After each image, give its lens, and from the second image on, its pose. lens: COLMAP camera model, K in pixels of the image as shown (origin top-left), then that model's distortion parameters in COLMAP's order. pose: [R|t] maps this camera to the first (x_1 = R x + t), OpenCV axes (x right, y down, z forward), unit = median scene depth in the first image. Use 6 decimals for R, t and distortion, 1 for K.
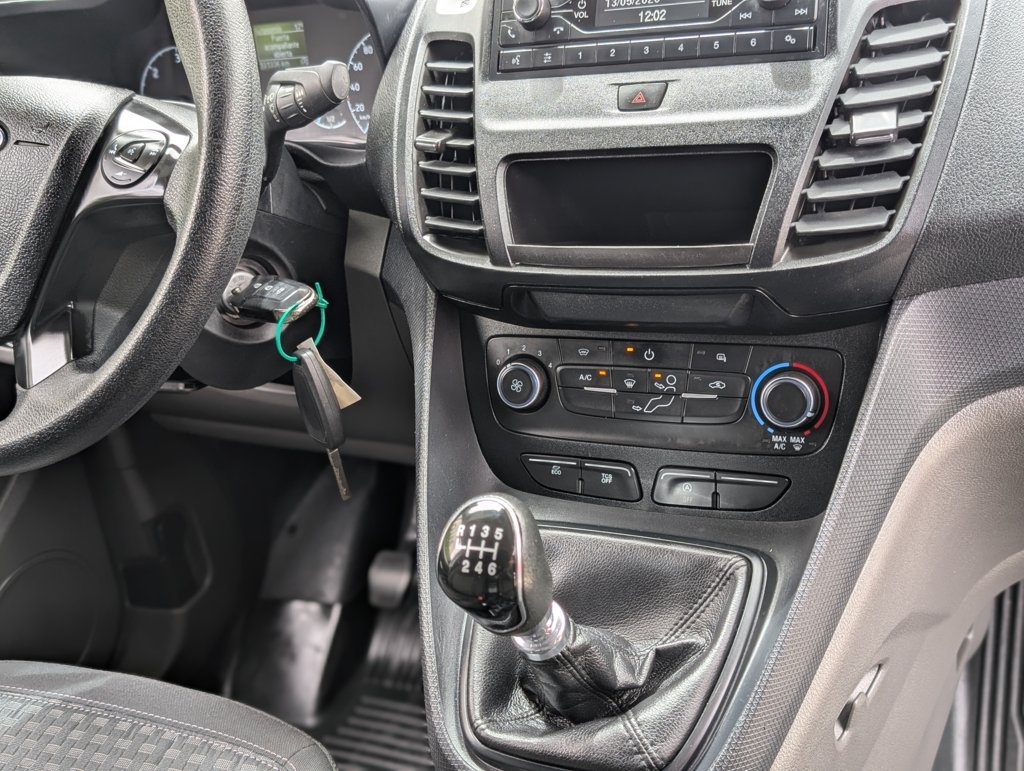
lens RADIAL K [[1122.9, 0, 509.2], [0, 1122.9, 383.3], [0, 0, 1]] dist [0.022630, 0.000000]
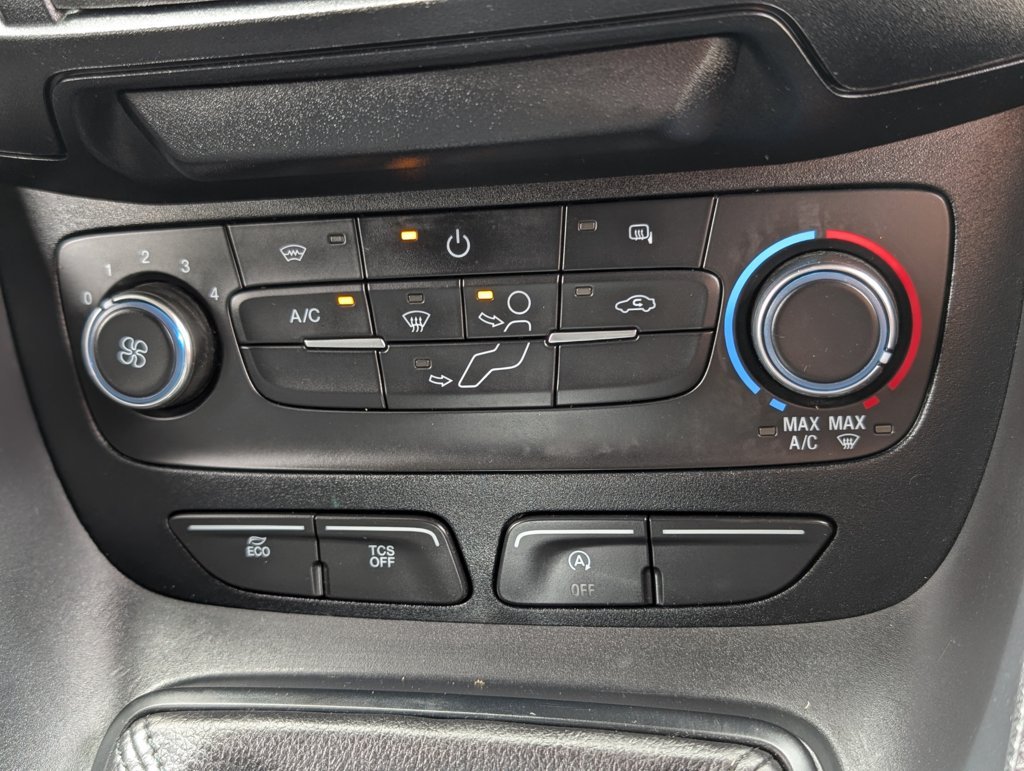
lens RADIAL K [[1122.9, 0, 507.7], [0, 1122.9, 385.9], [0, 0, 1]] dist [0.022630, 0.000000]
pose [[0.974420, -0.101130, 0.200695, 0.056978], [0.090854, 0.994068, 0.059794, 0.002246], [-0.205552, -0.040030, 0.977827, 0.606742]]
